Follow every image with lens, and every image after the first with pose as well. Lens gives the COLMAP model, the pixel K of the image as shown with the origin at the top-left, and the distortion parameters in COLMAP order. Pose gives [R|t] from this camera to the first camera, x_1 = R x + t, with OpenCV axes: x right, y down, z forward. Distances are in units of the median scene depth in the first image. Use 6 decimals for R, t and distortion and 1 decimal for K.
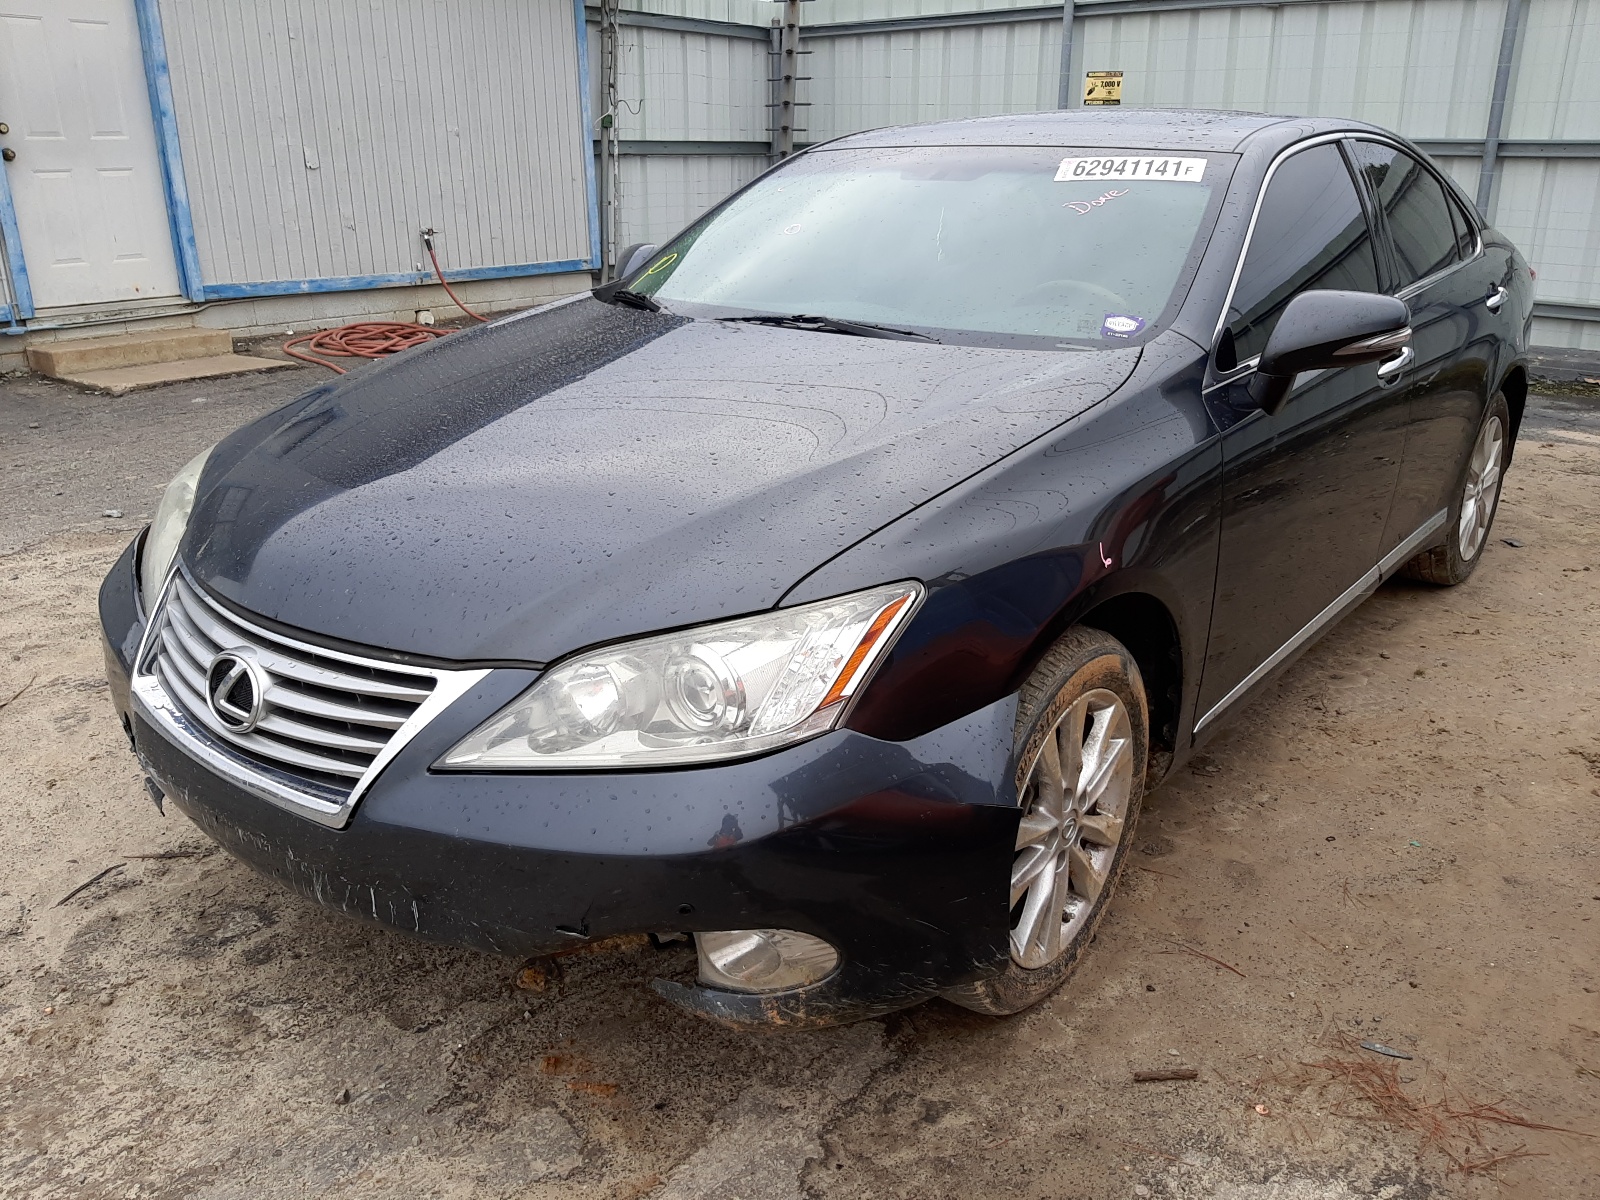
lens RADIAL K [[1236.9, 0, 800.0], [0, 1236.9, 600.0], [0, 0, 1]] dist [-0.001219, -0.033673]
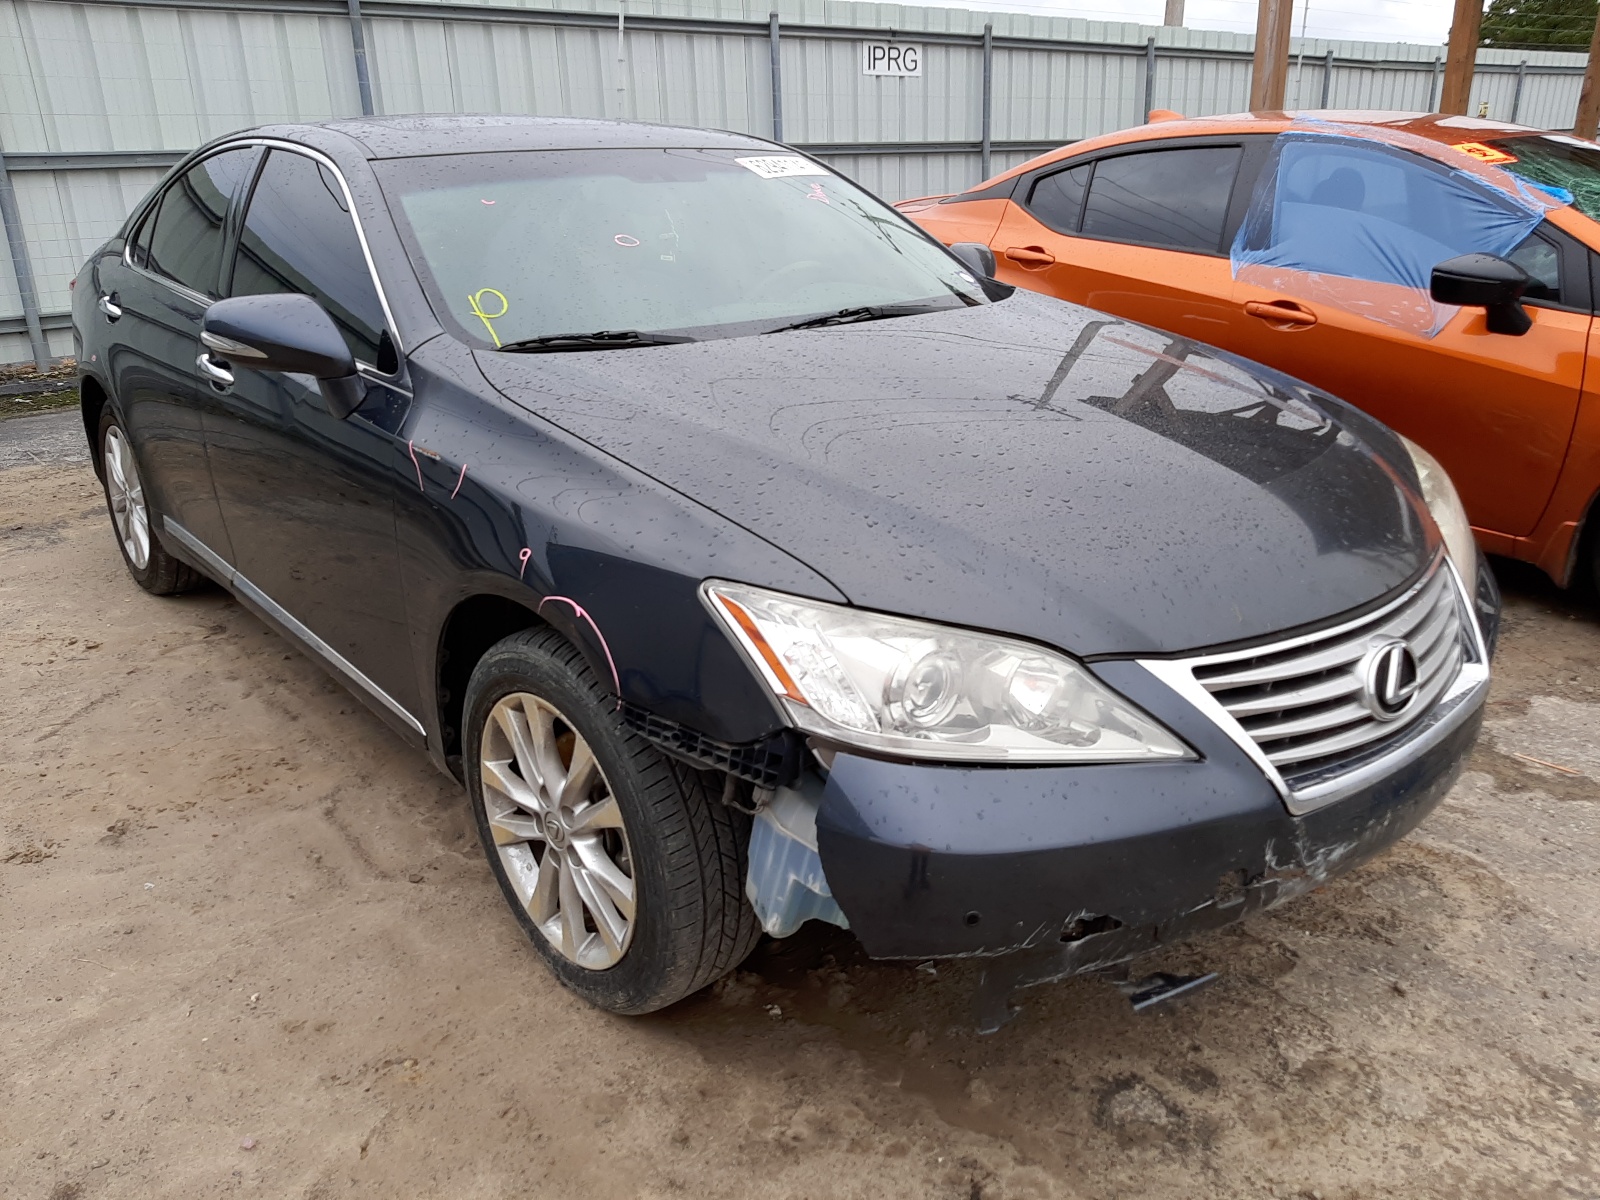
lens RADIAL K [[1232.3, 0, 800.0], [0, 1232.3, 600.0], [0, 0, 1]] dist [-0.013703, -0.004889]
pose [[0.185744, -0.339038, 0.922254, -1.254846], [0.351152, 0.899509, 0.259954, -0.357564], [-0.917710, 0.275567, 0.286132, 0.988374]]
